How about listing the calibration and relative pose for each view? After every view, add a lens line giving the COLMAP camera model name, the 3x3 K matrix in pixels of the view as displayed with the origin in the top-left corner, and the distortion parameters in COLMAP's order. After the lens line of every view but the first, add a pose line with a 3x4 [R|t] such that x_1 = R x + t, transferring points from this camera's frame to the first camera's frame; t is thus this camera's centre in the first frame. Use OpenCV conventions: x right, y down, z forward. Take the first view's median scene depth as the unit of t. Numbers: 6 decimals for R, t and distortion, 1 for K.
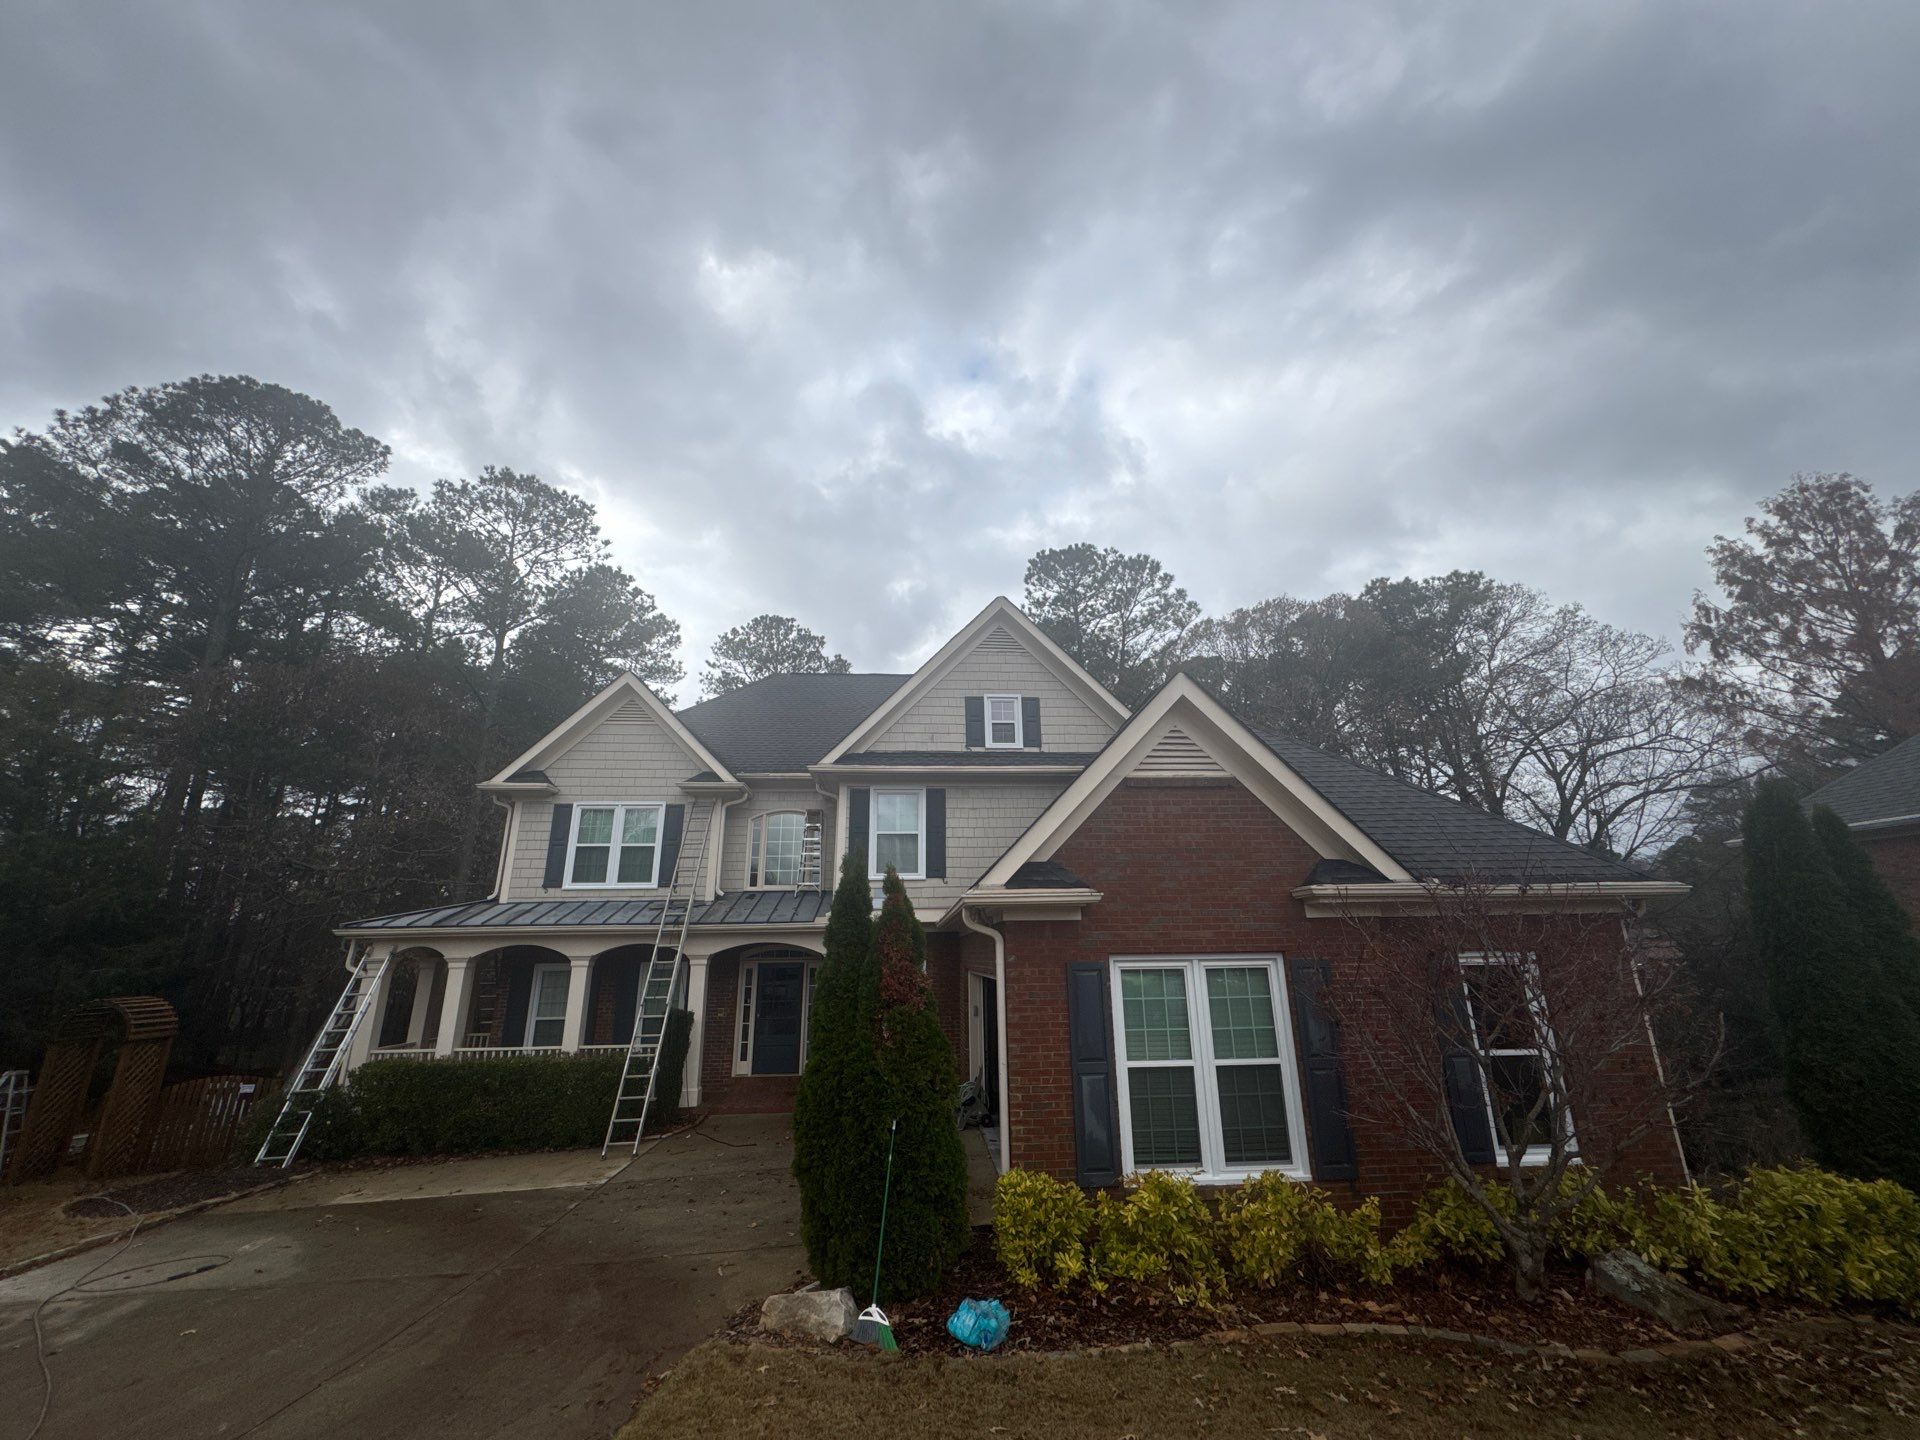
lens RADIAL K [[775.2, 0, 963.8], [0, 775.2, 719.4], [0, 0, 1]] dist [0.000051, -0.000650]
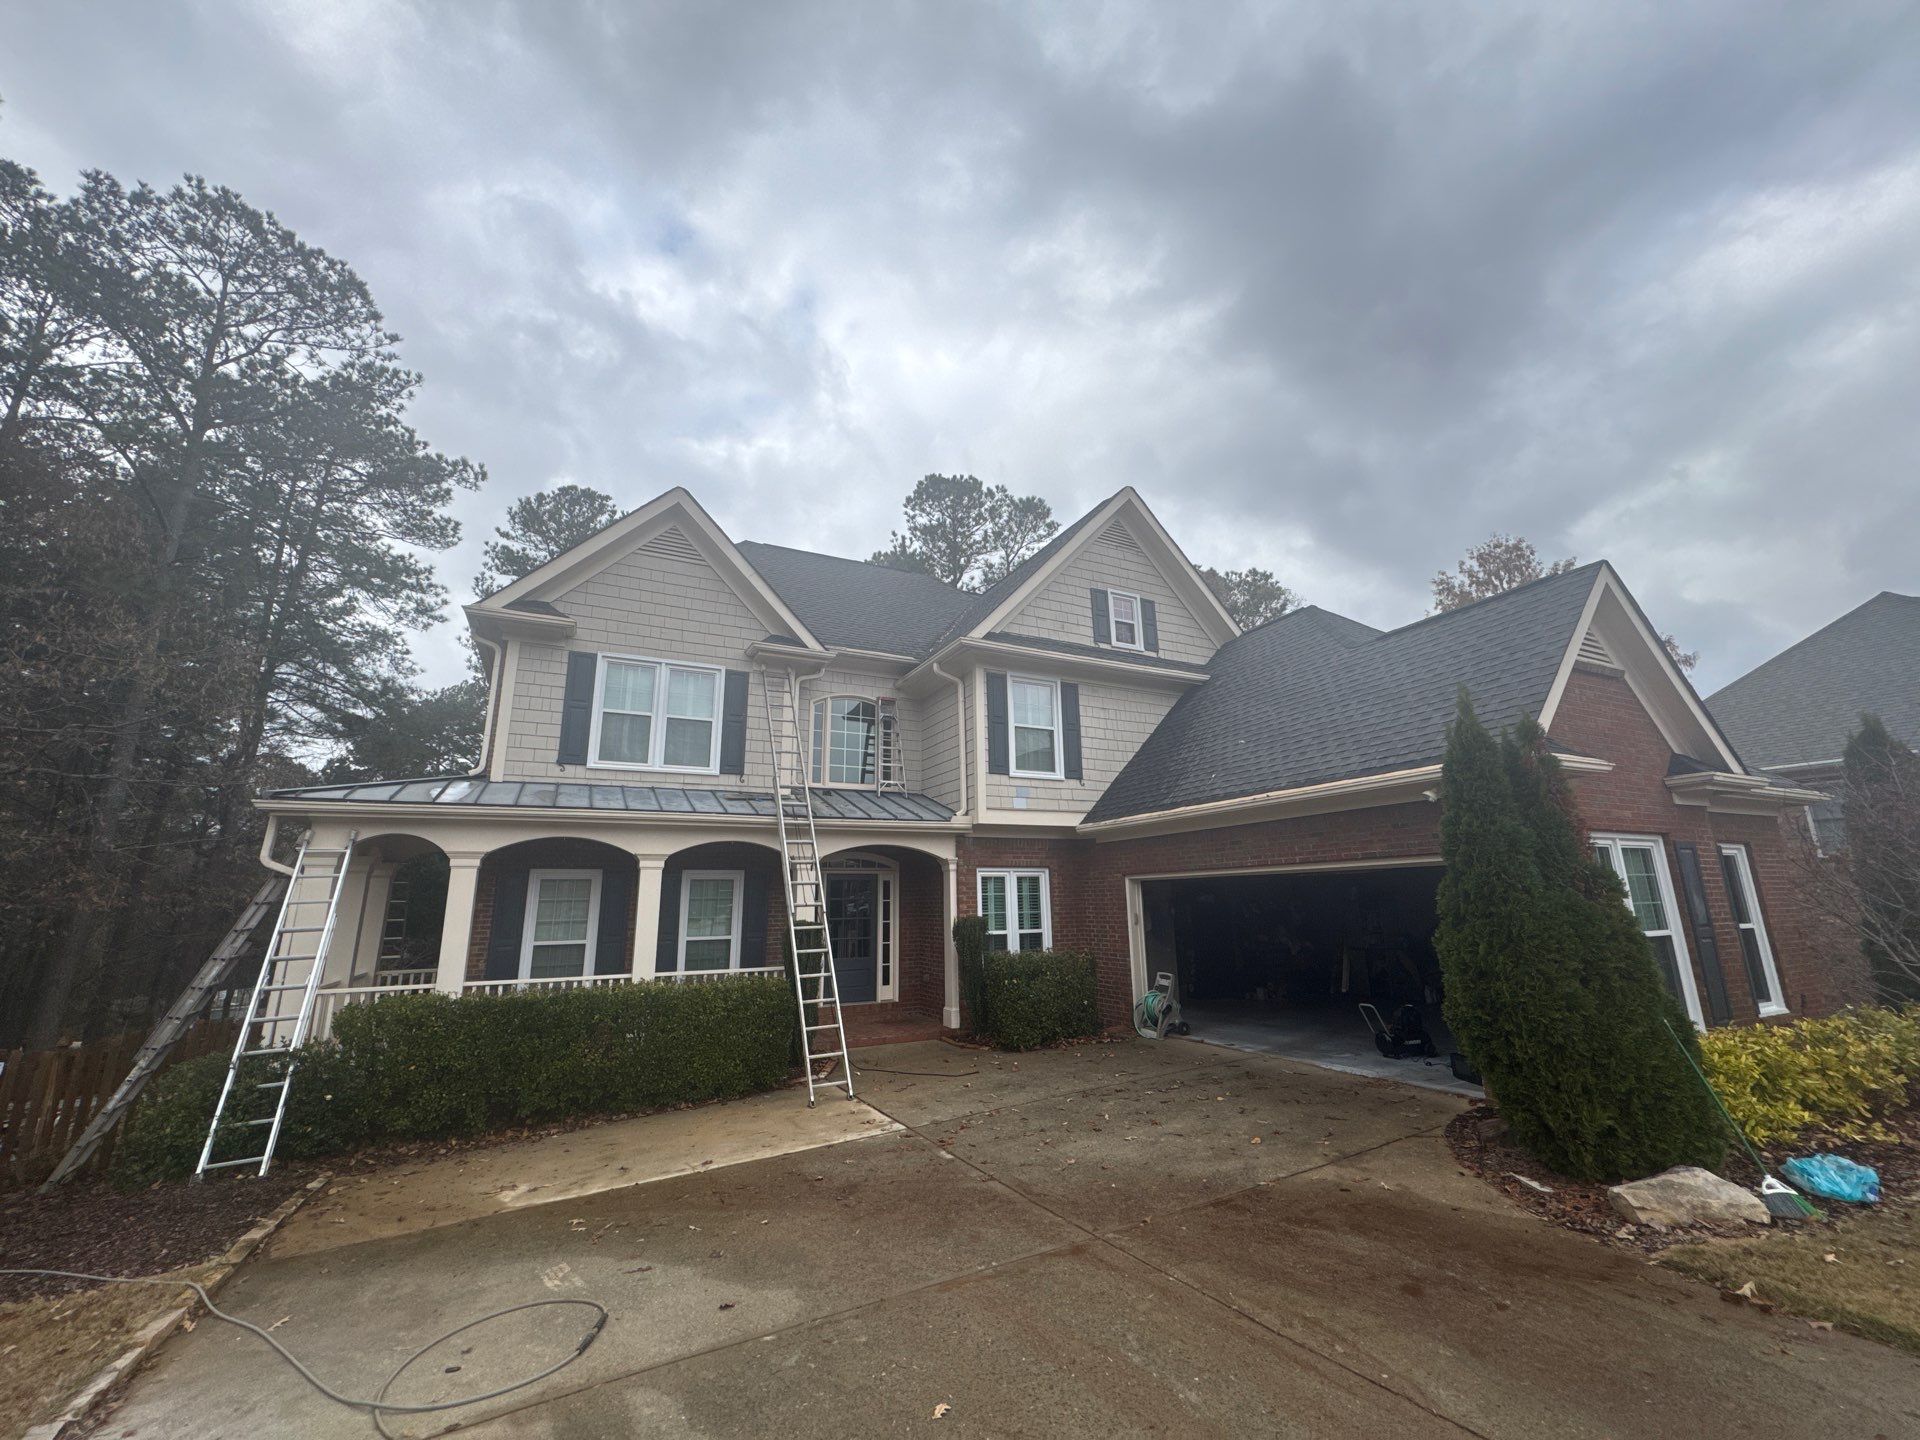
lens RADIAL K [[775.2, 0, 962.0], [0, 775.2, 721.3], [0, 0, 1]] dist [0.000051, -0.000650]
pose [[0.921034, 0.088434, 0.379311, -0.471277], [-0.109431, 0.993409, 0.034112, 0.112471], [-0.373794, -0.072927, 0.924640, 0.201217]]
